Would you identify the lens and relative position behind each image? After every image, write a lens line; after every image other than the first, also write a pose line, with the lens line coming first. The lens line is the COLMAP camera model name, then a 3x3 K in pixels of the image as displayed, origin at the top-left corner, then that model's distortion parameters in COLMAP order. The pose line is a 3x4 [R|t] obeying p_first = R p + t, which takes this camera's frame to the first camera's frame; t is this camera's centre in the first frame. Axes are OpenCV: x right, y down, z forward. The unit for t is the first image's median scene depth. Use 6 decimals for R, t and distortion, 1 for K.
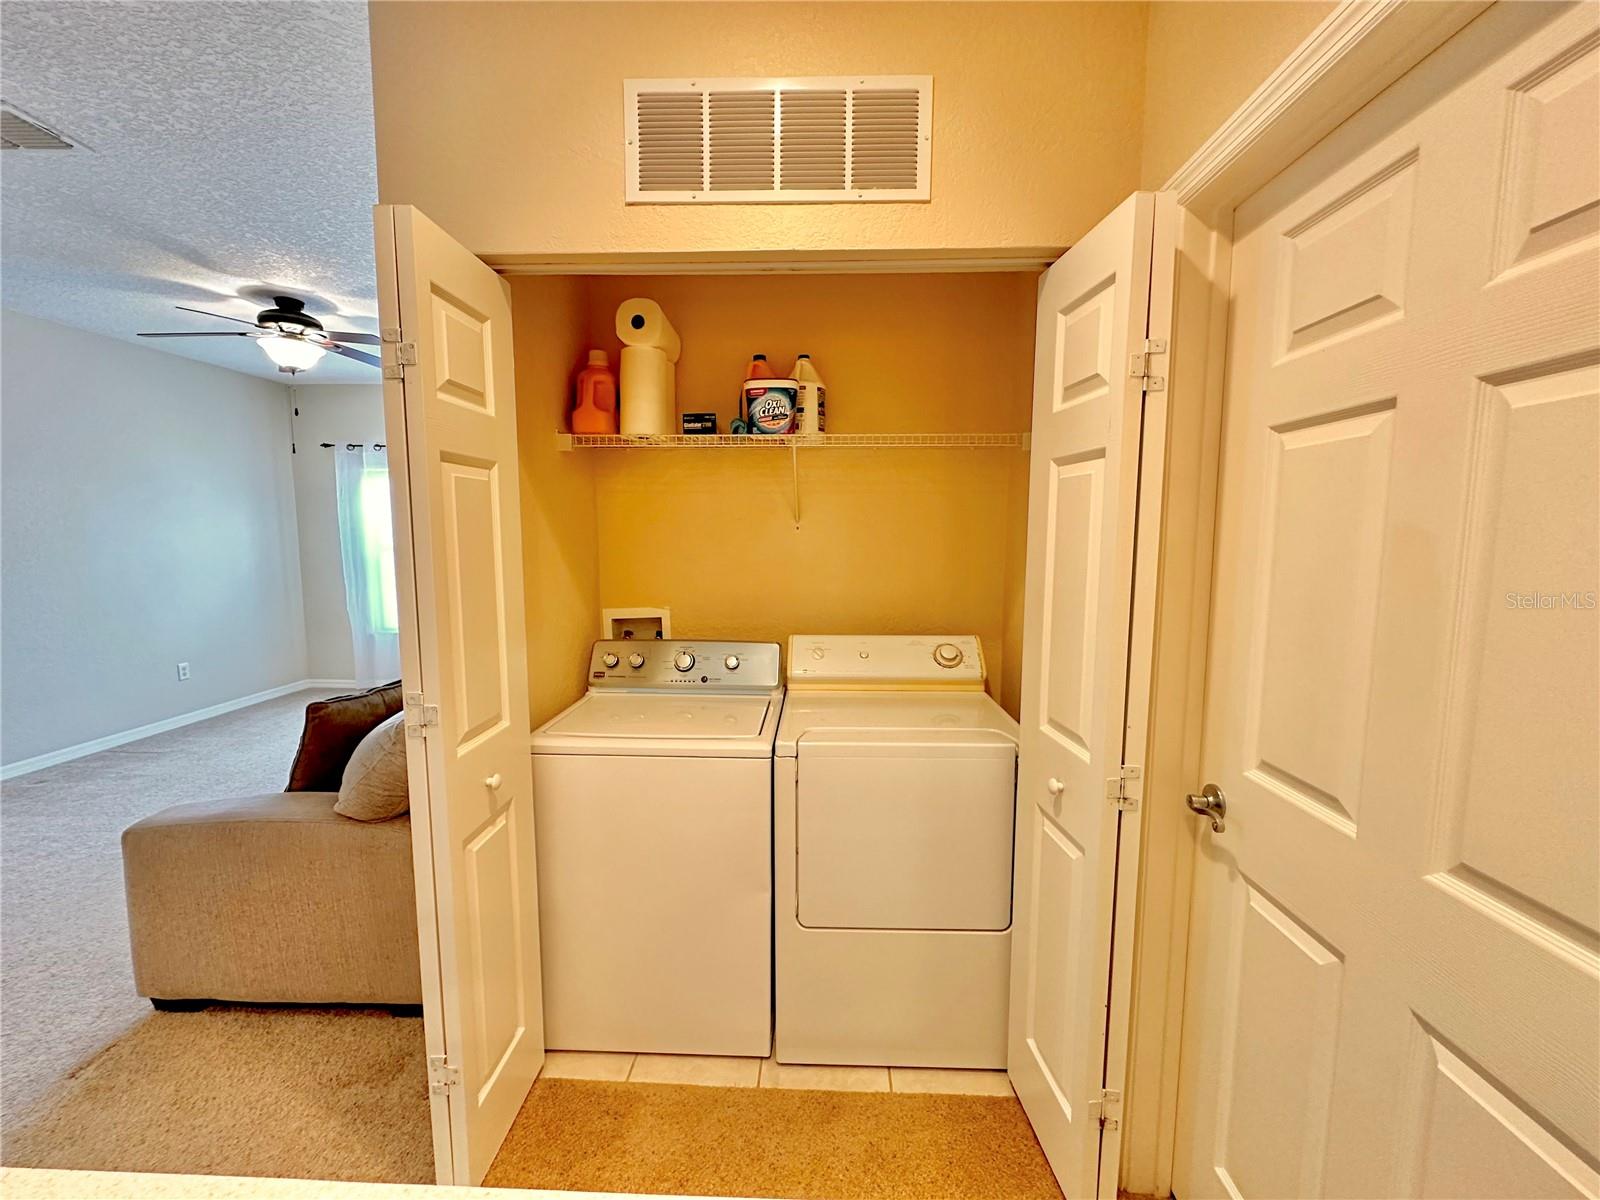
lens RADIAL K [[638.0, 0, 801.0], [0, 638.0, 599.5], [0, 0, 1]] dist [-0.005155, 0.000886]
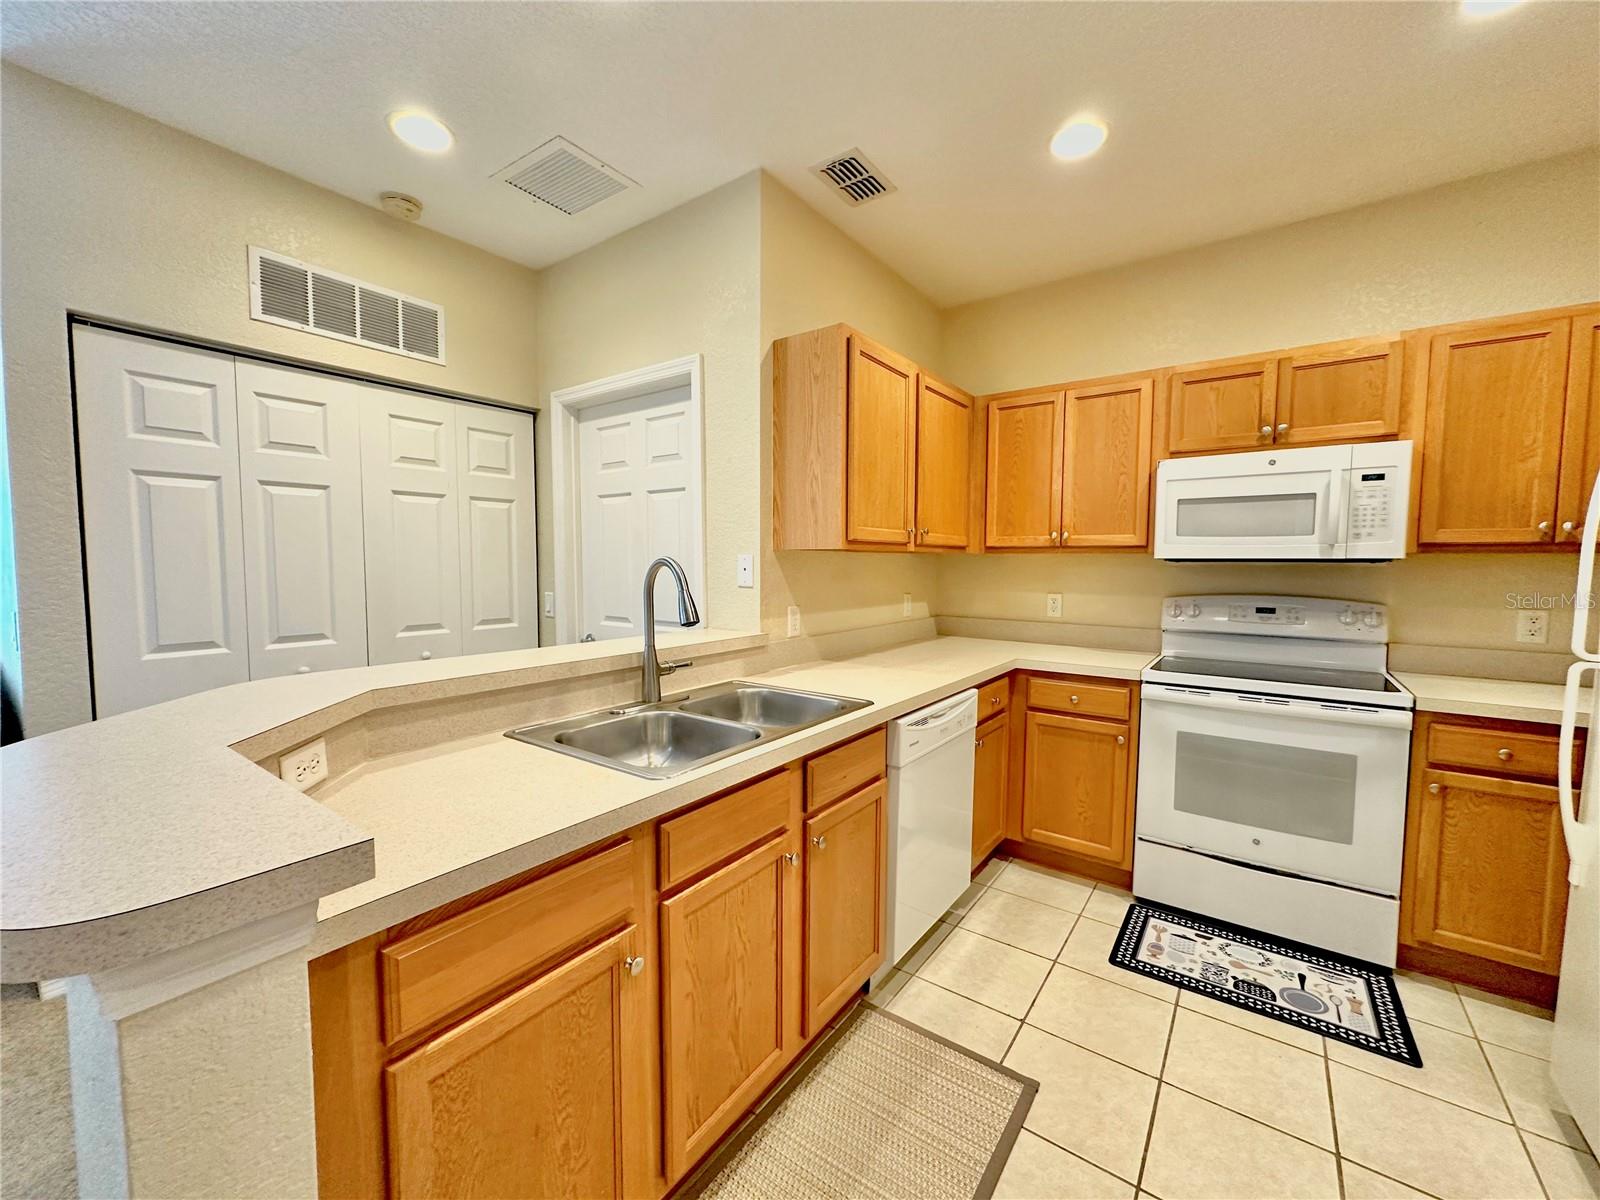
lens RADIAL K [[638.0, 0, 797.3], [0, 638.0, 600.0], [0, 0, 1]] dist [-0.005155, 0.000886]
pose [[0.563676, -0.049190, 0.824530, -0.849198], [0.082460, 0.996590, 0.003083, 0.192018], [-0.821870, 0.066254, 0.565810, -0.983263]]
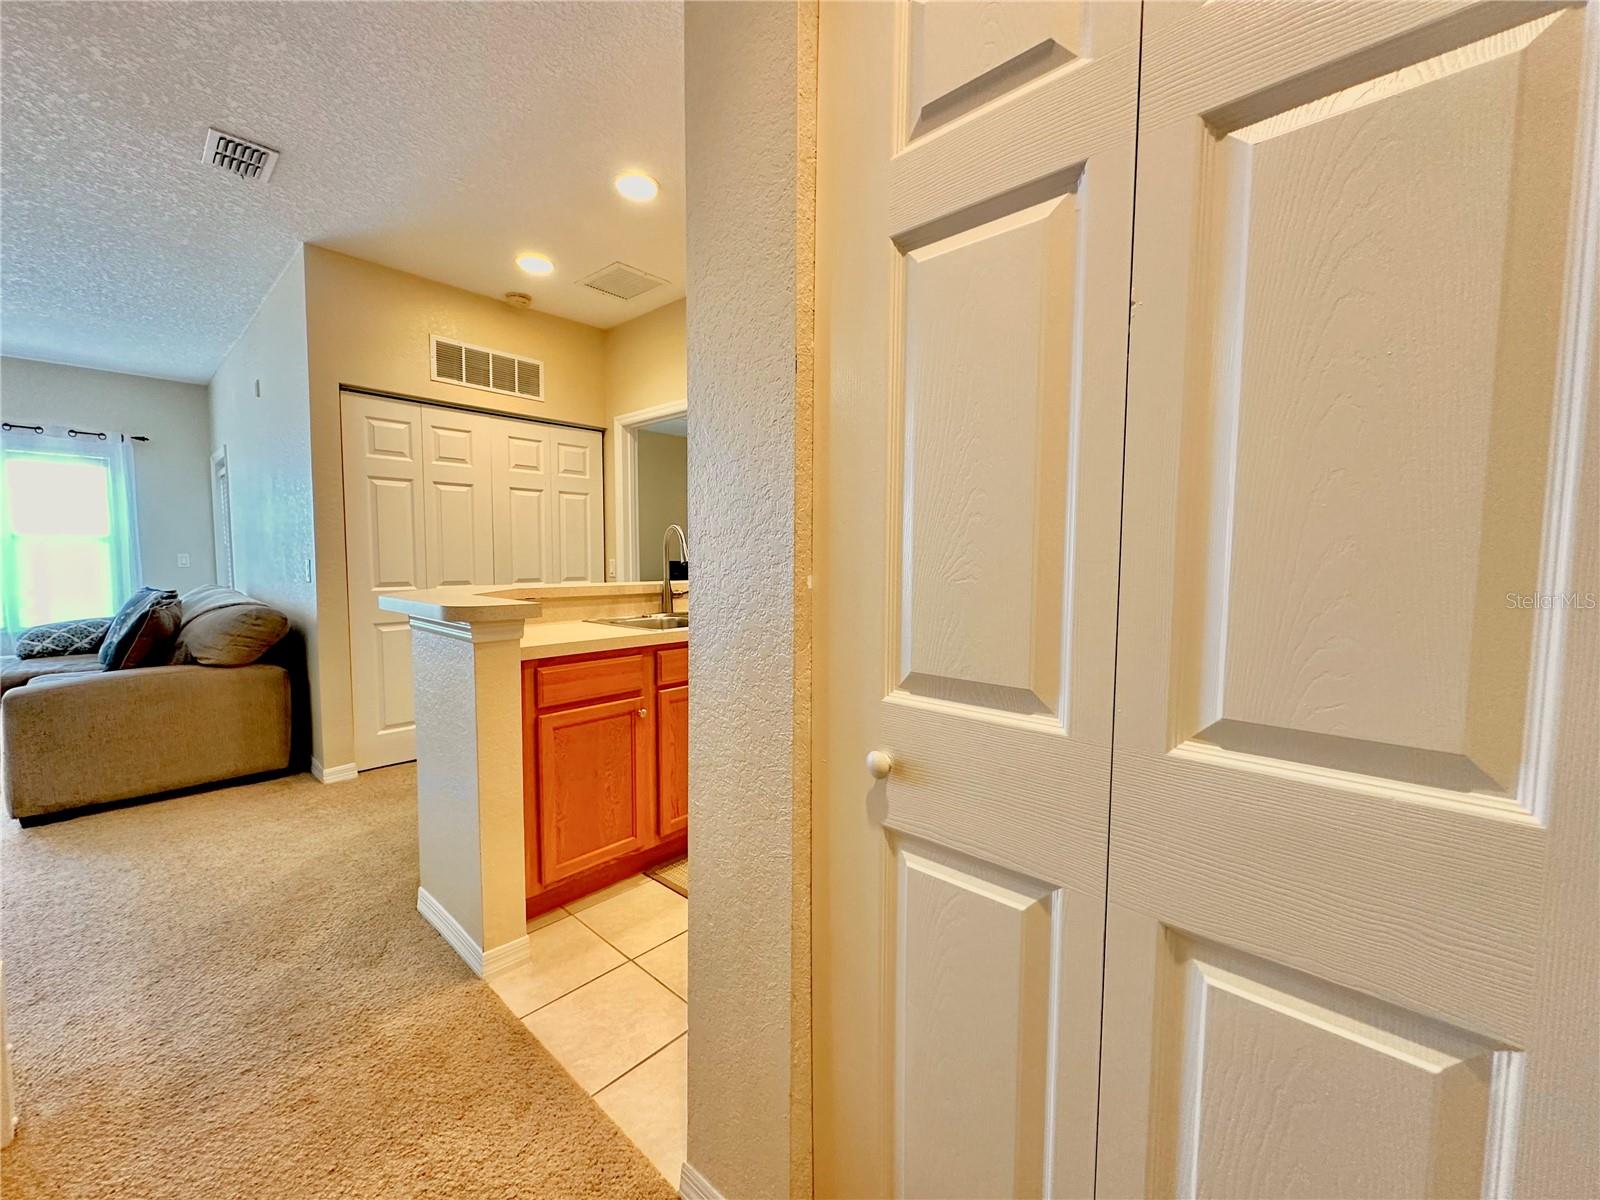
lens RADIAL K [[638.0, 0, 795.7], [0, 638.0, 600.3], [0, 0, 1]] dist [-0.005155, 0.000886]
pose [[0.646039, -0.049685, 0.761686, -1.315016], [0.072434, 0.997367, 0.003622, 0.357499], [-0.759860, 0.052832, 0.647936, -1.718949]]
